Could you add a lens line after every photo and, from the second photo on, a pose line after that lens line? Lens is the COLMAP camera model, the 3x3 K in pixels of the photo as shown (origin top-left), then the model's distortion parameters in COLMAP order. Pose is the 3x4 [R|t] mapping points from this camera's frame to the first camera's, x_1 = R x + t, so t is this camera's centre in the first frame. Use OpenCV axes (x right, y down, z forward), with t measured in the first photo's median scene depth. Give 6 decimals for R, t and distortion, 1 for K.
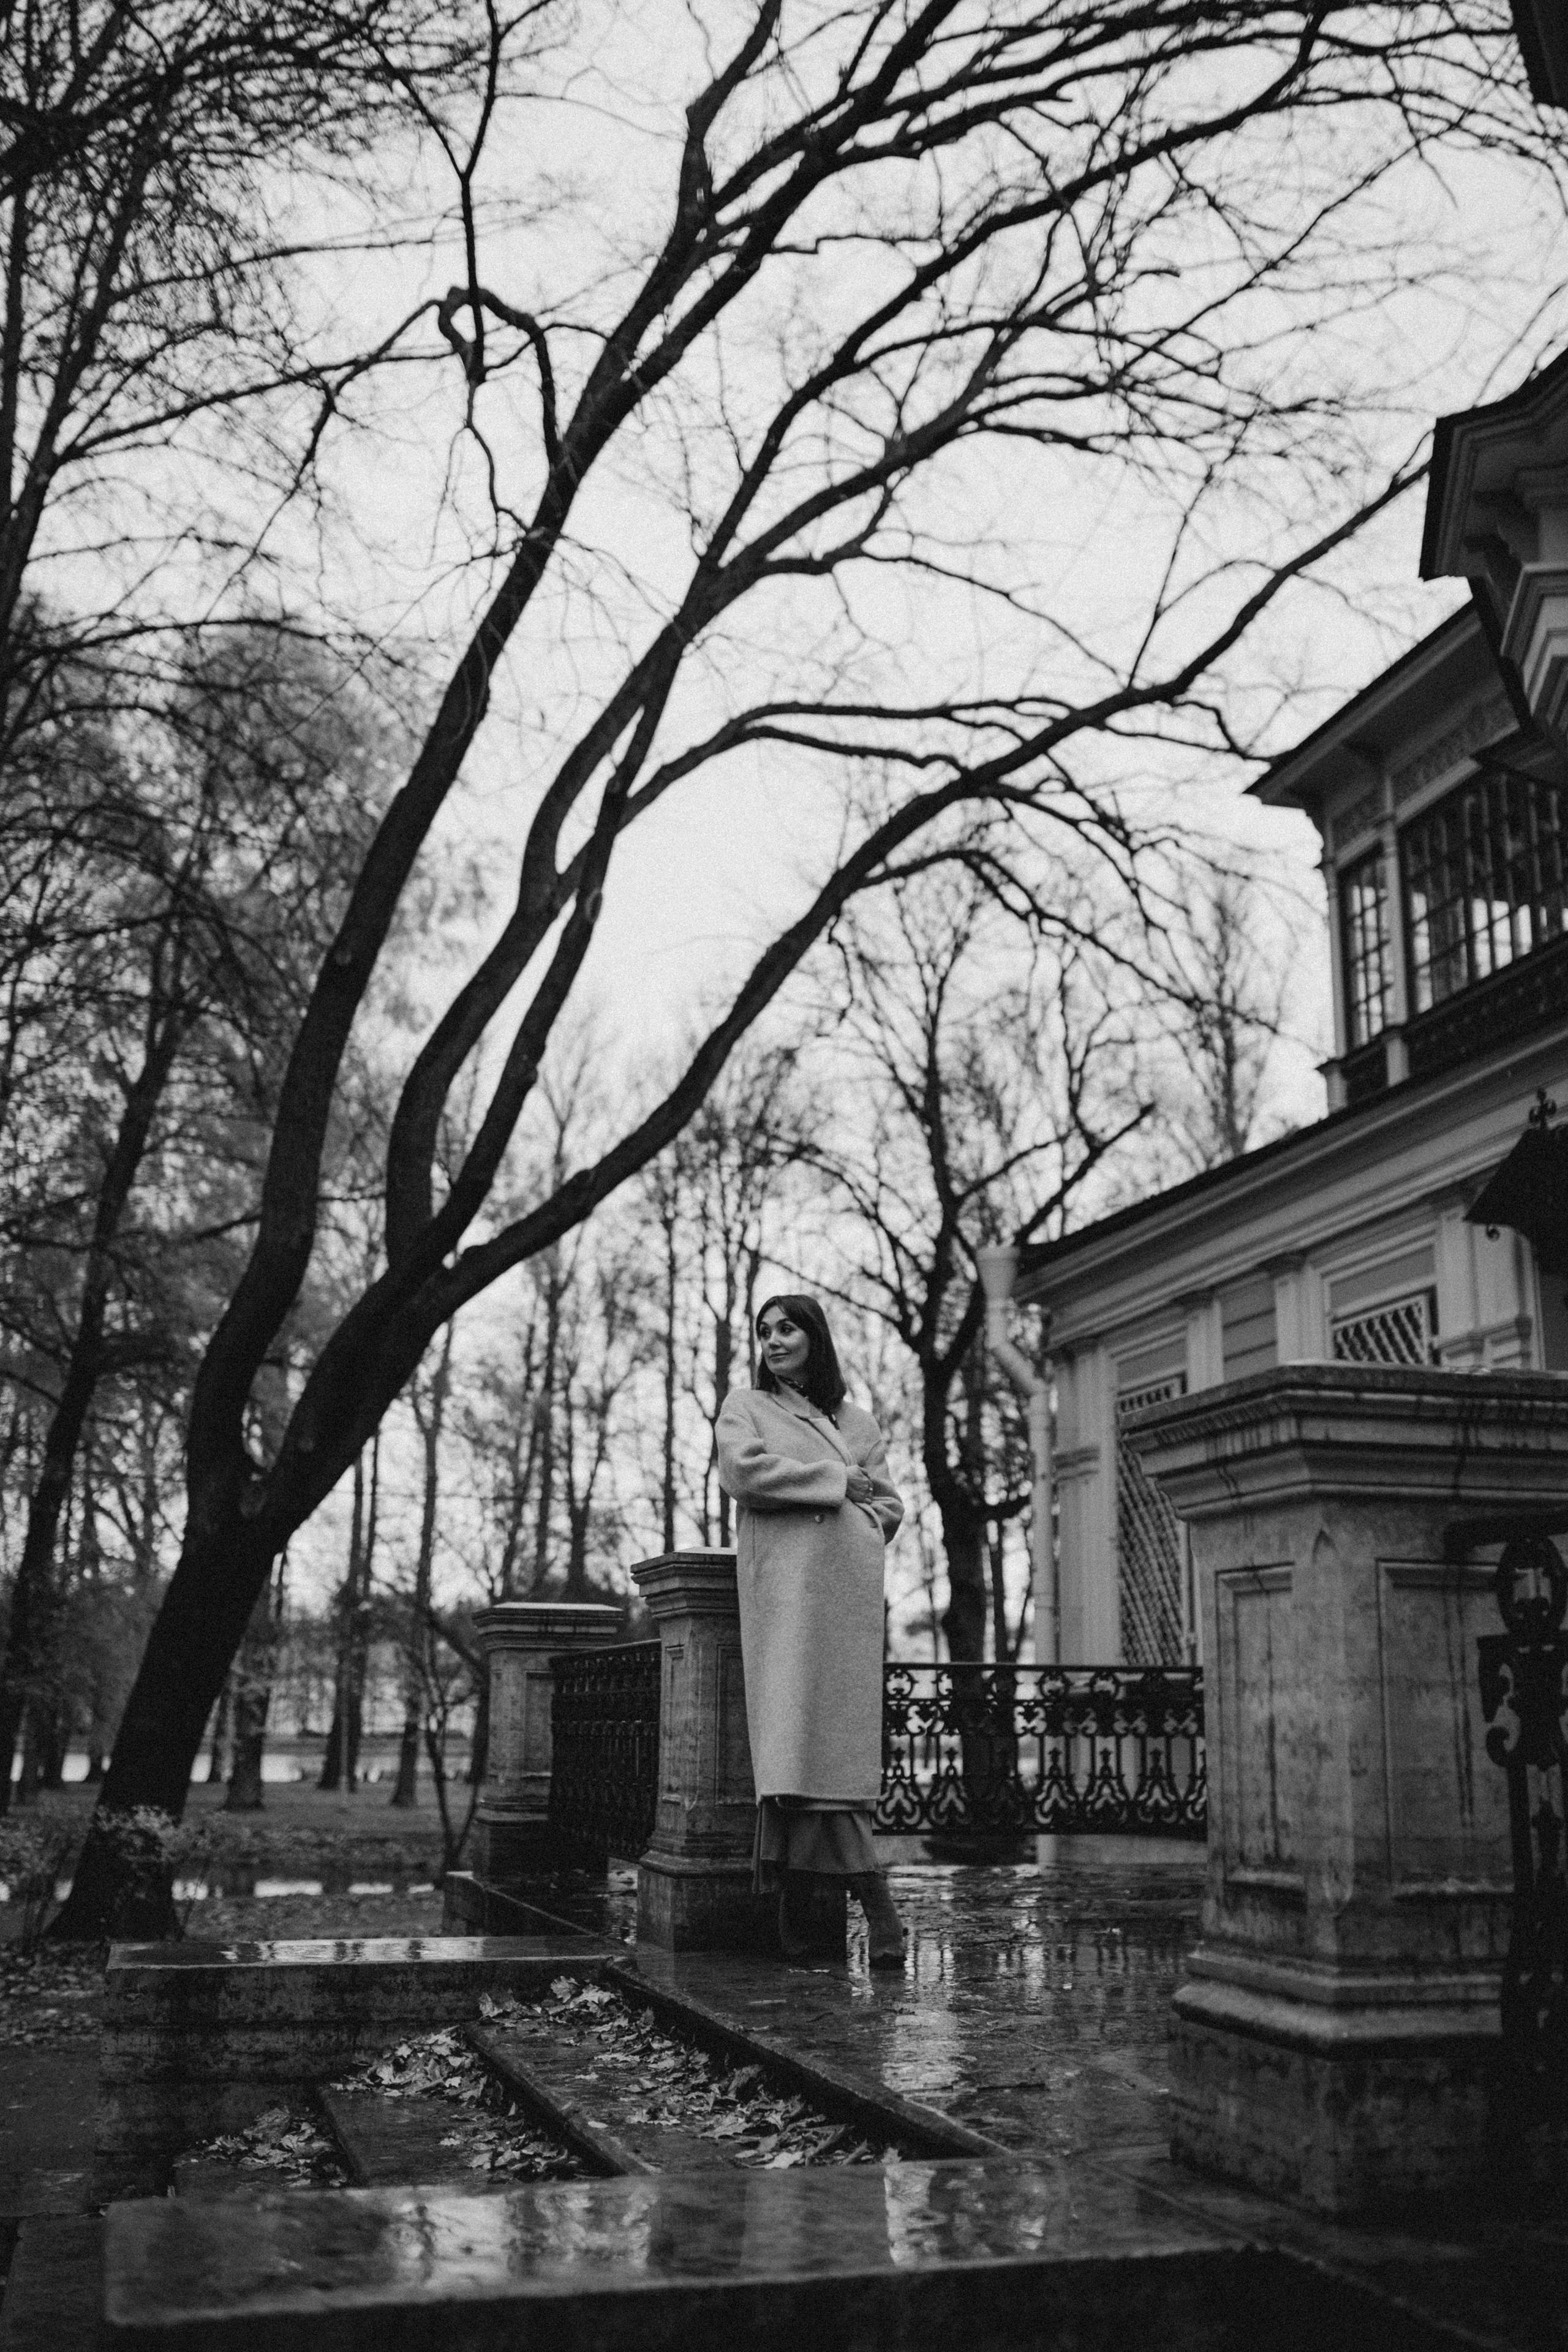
lens RADIAL K [[2381.2, 0, 781.7], [0, 2381.2, 1124.1], [0, 0, 1]] dist [-0.058910, 0.012268]
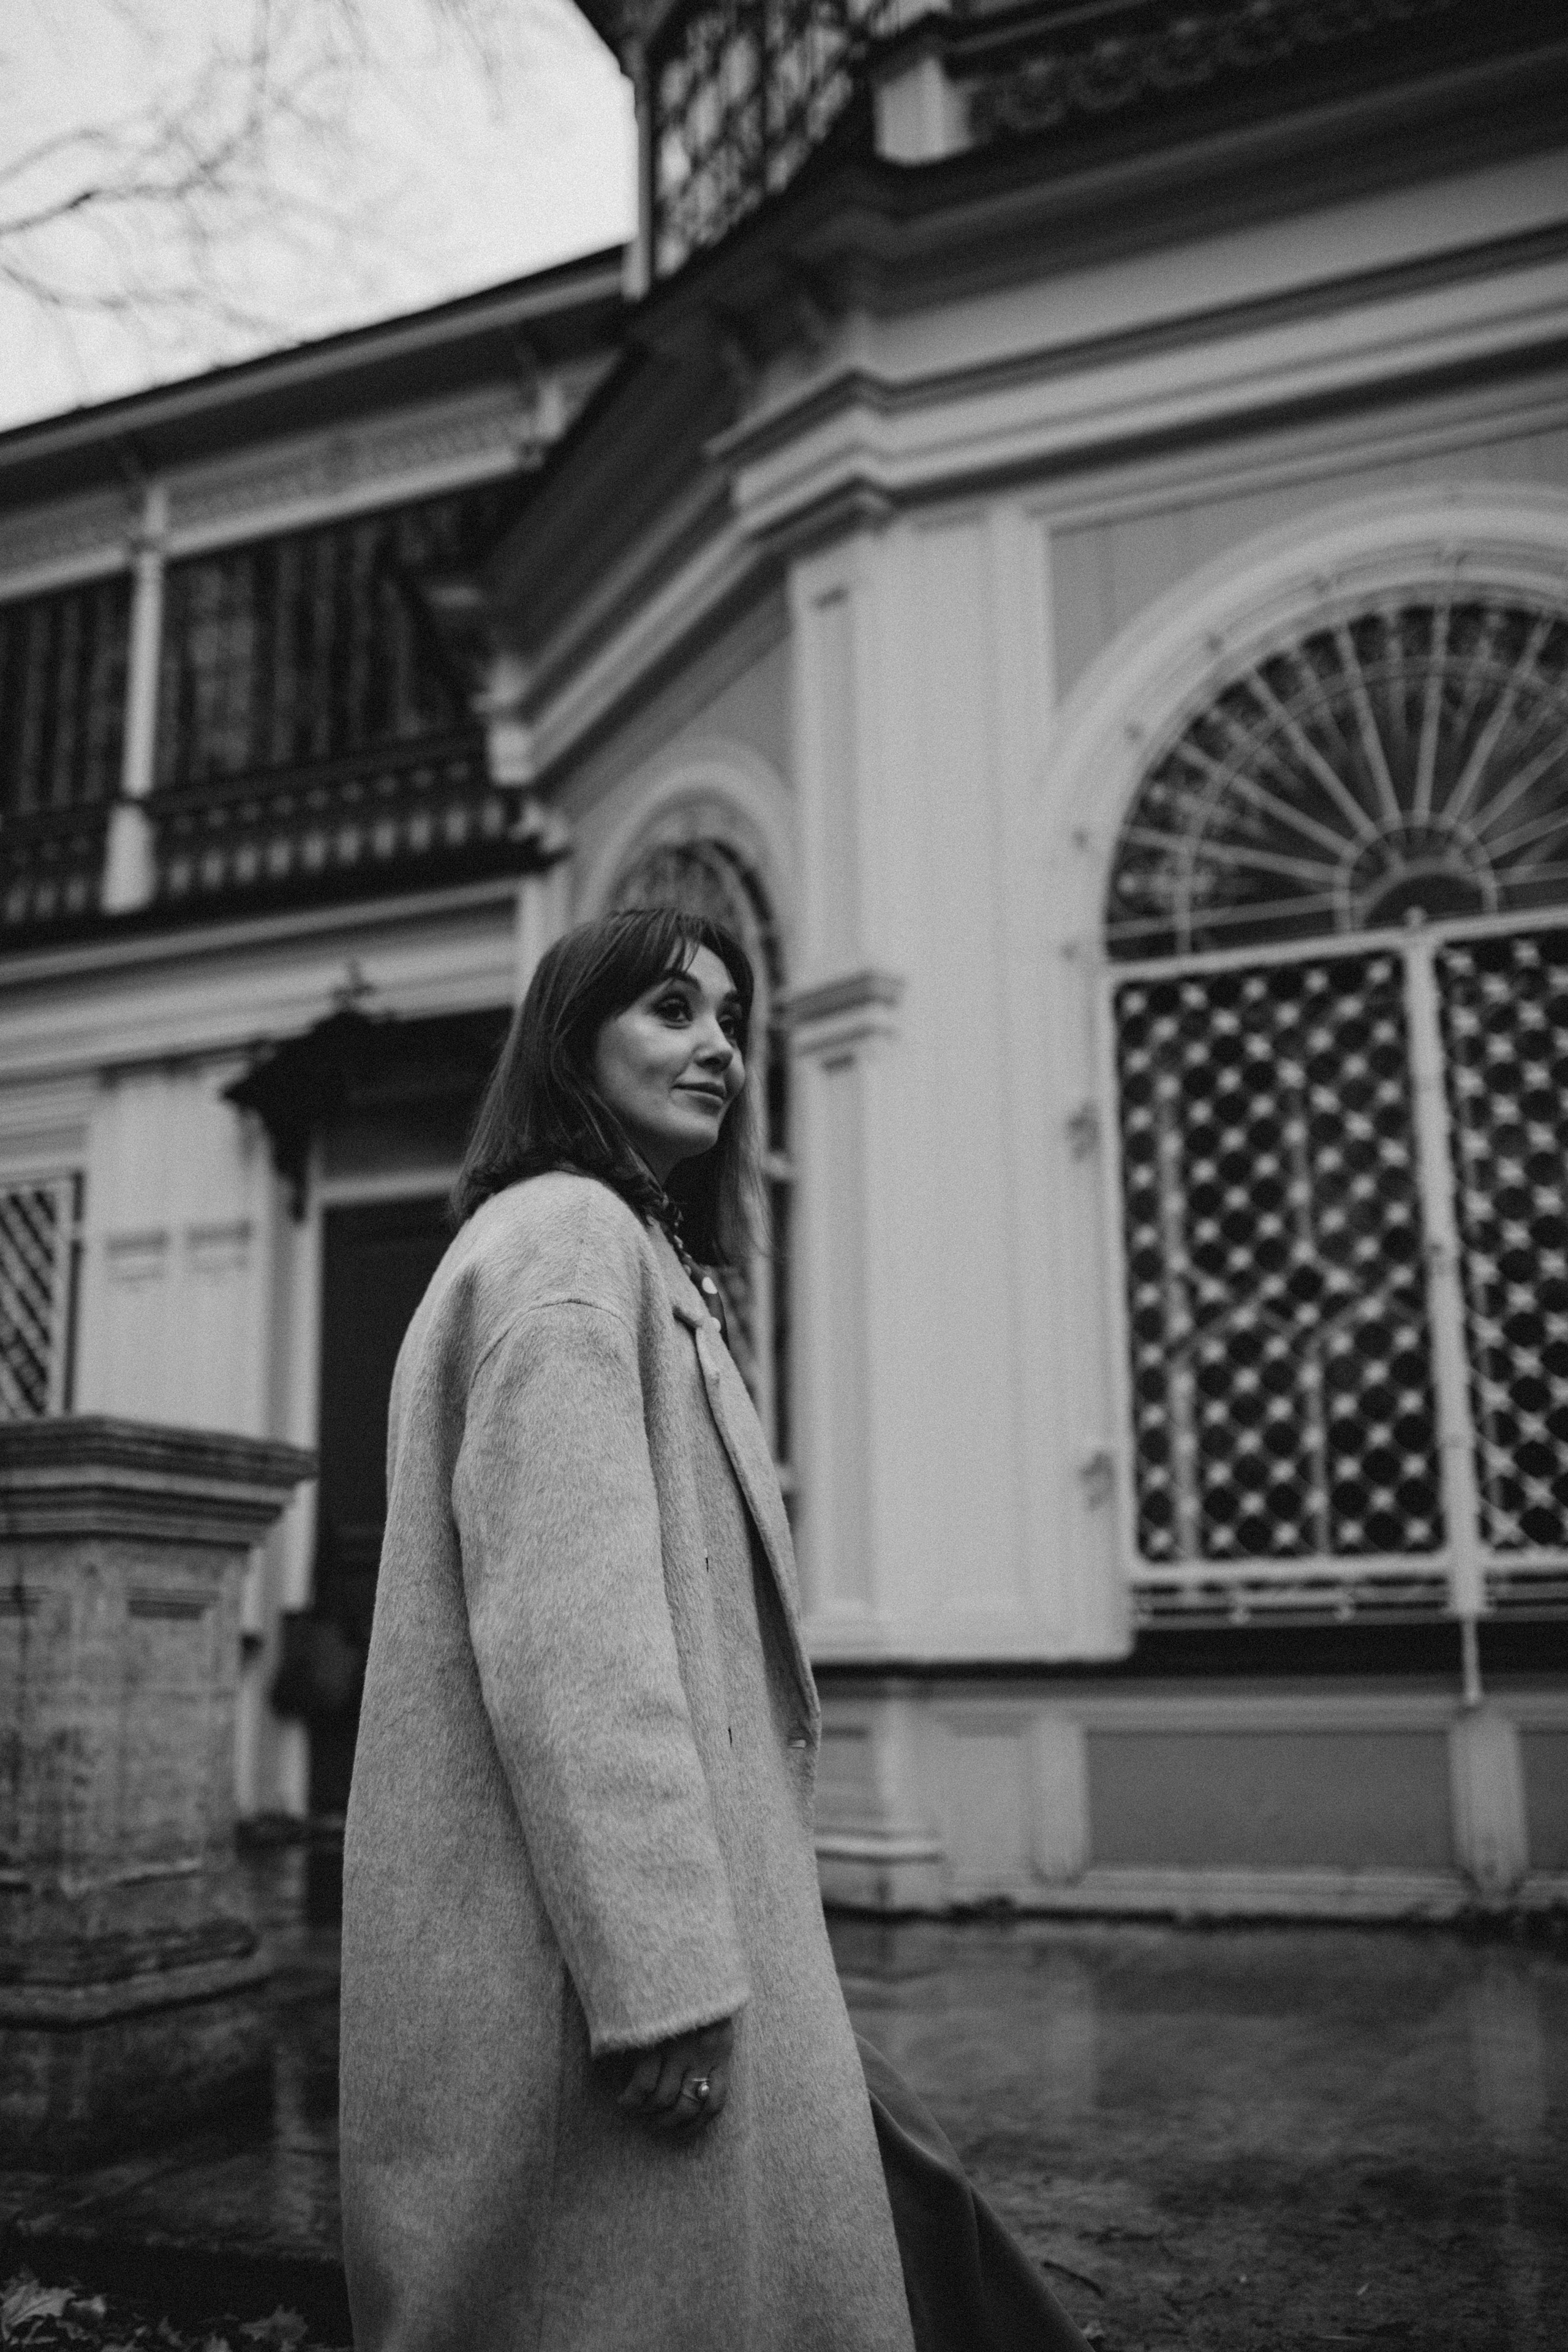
lens RADIAL K [[2256.5, 0, 788.6], [0, 2256.5, 1176.9], [0, 0, 1]] dist [-0.050914, 0.018207]
pose [[0.618975, 0.150292, 0.770897, -0.115950], [-0.177674, 0.982871, -0.048958, 0.041144], [-0.765050, -0.106664, 0.635076, 0.187990]]
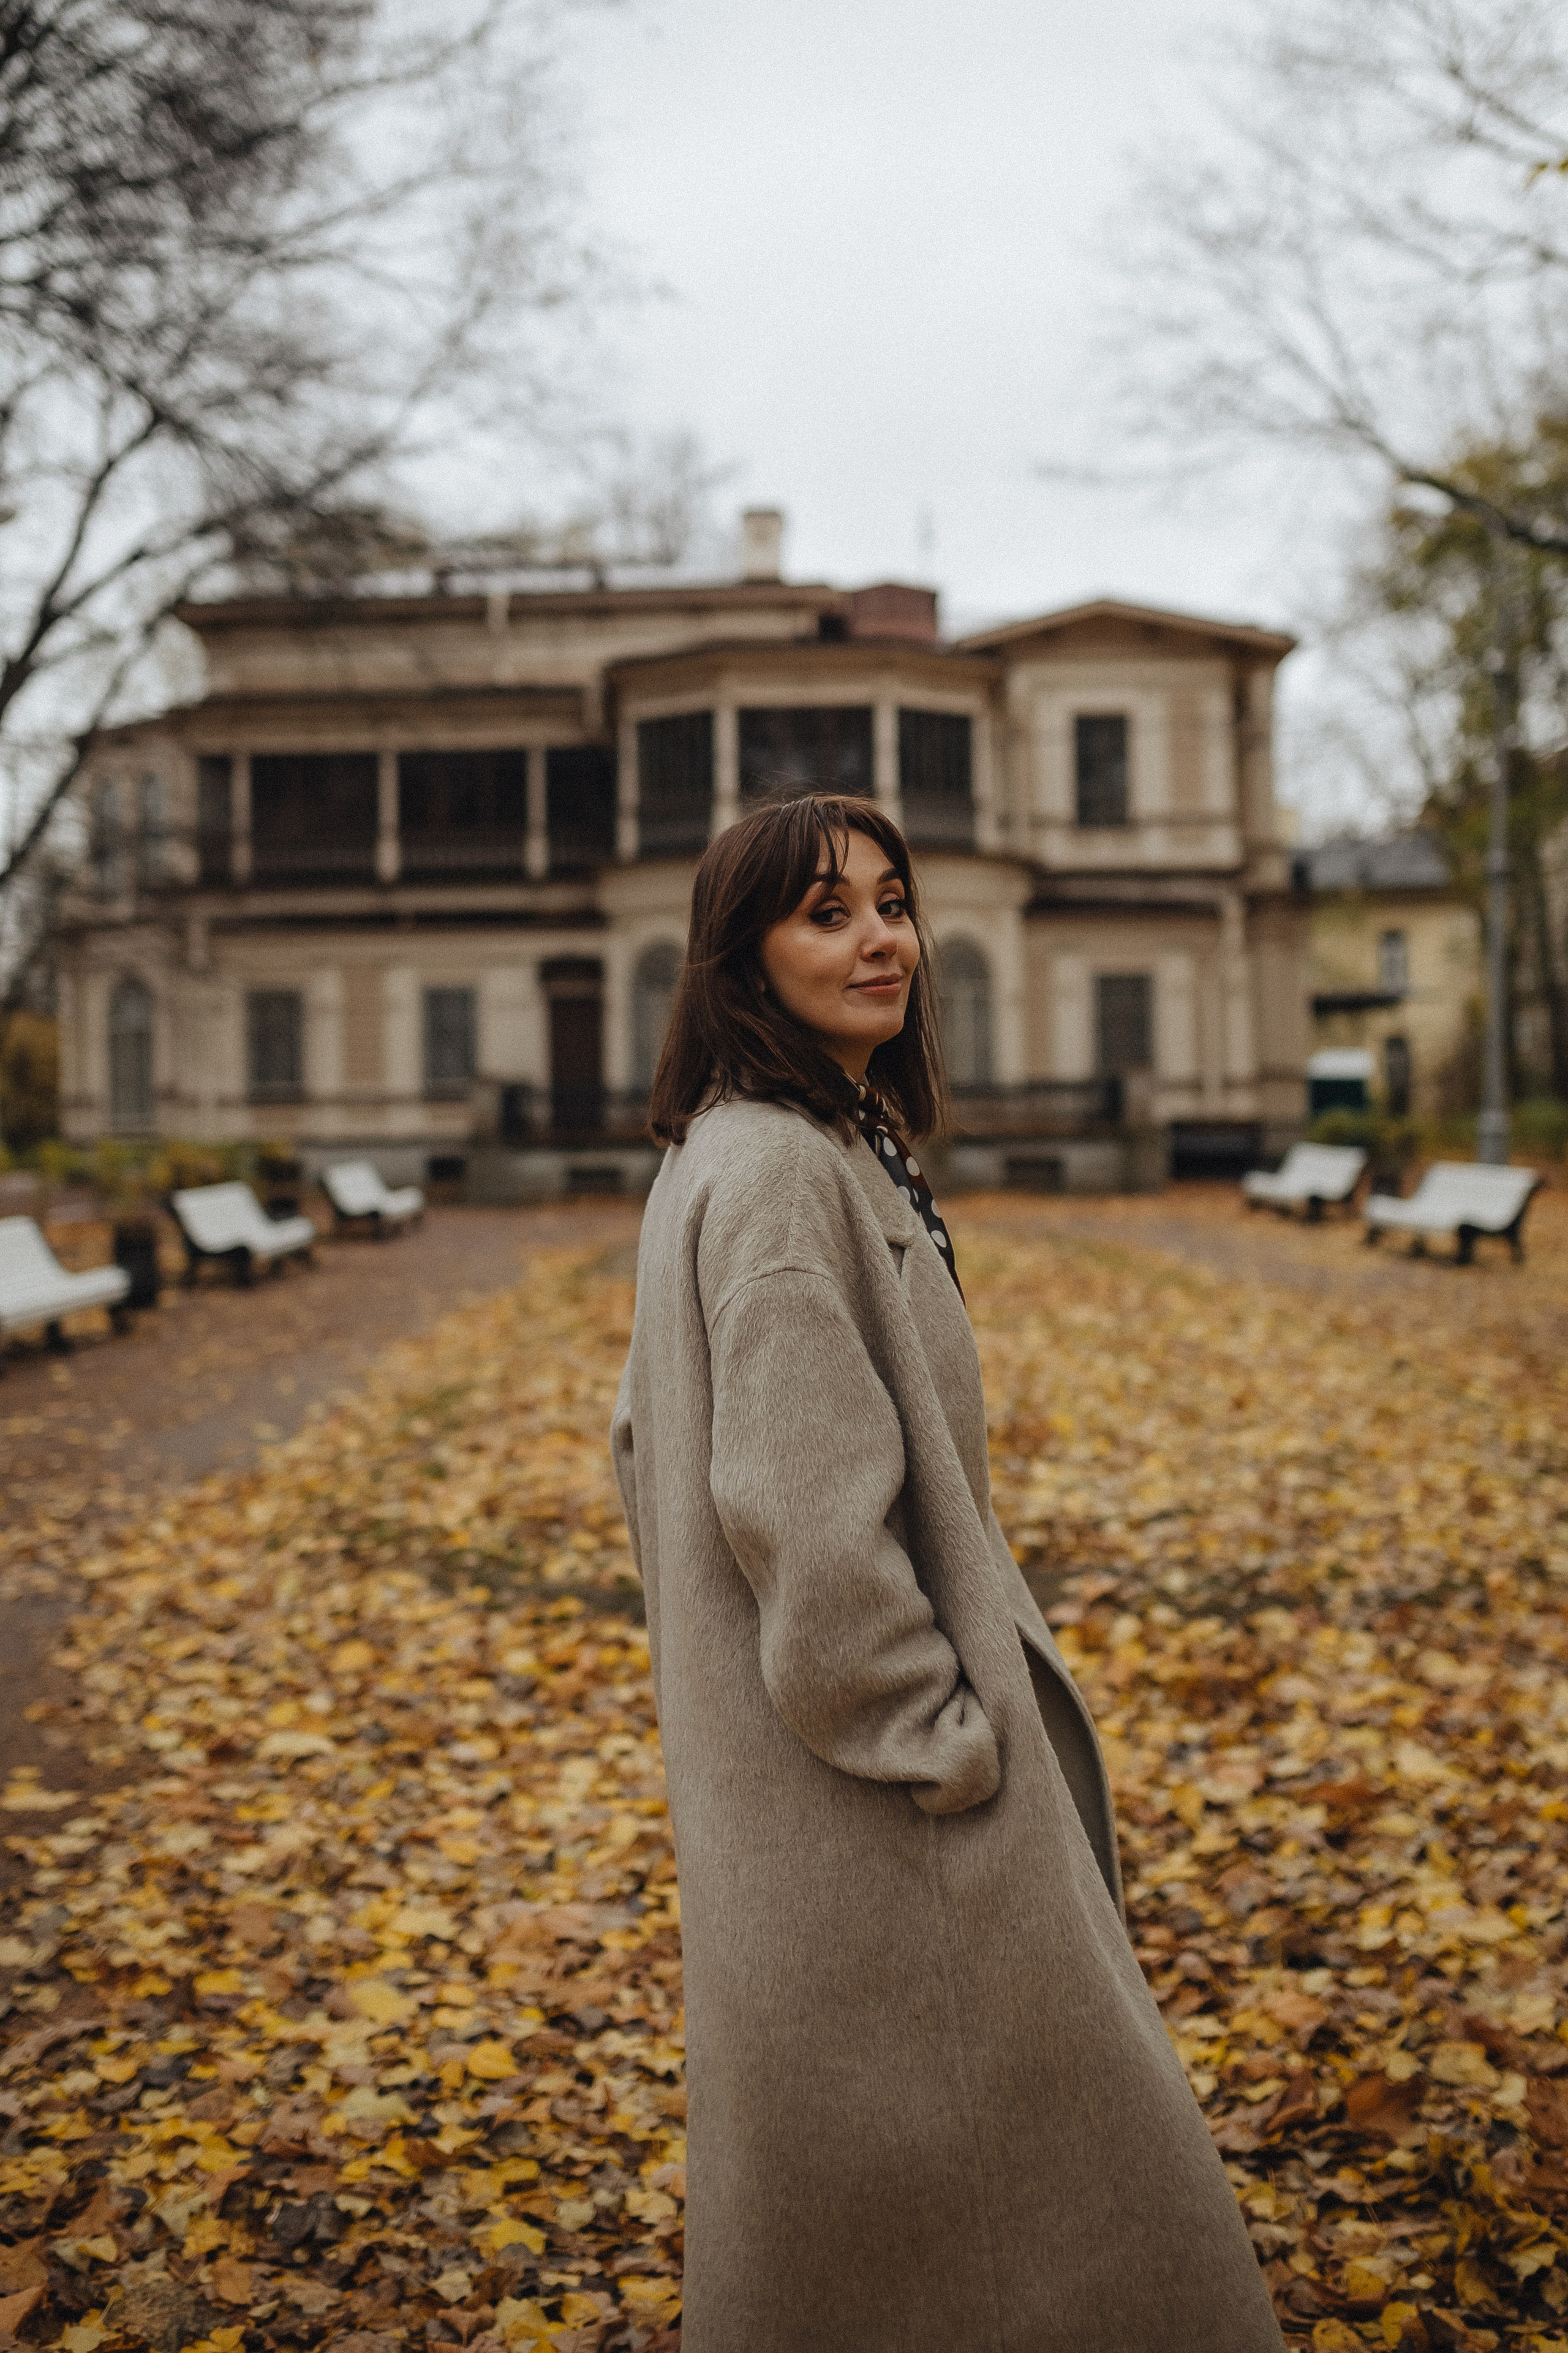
lens RADIAL K [[2389.1, 0, 785.7], [0, 2389.1, 1128.7], [0, 0, 1]] dist [-0.052382, 0.047541]
pose [[0.288524, -0.011768, 0.957400, -1.827717], [-0.219405, 0.972505, 0.078074, -0.057479], [-0.931995, -0.232585, 0.278009, -0.266437]]
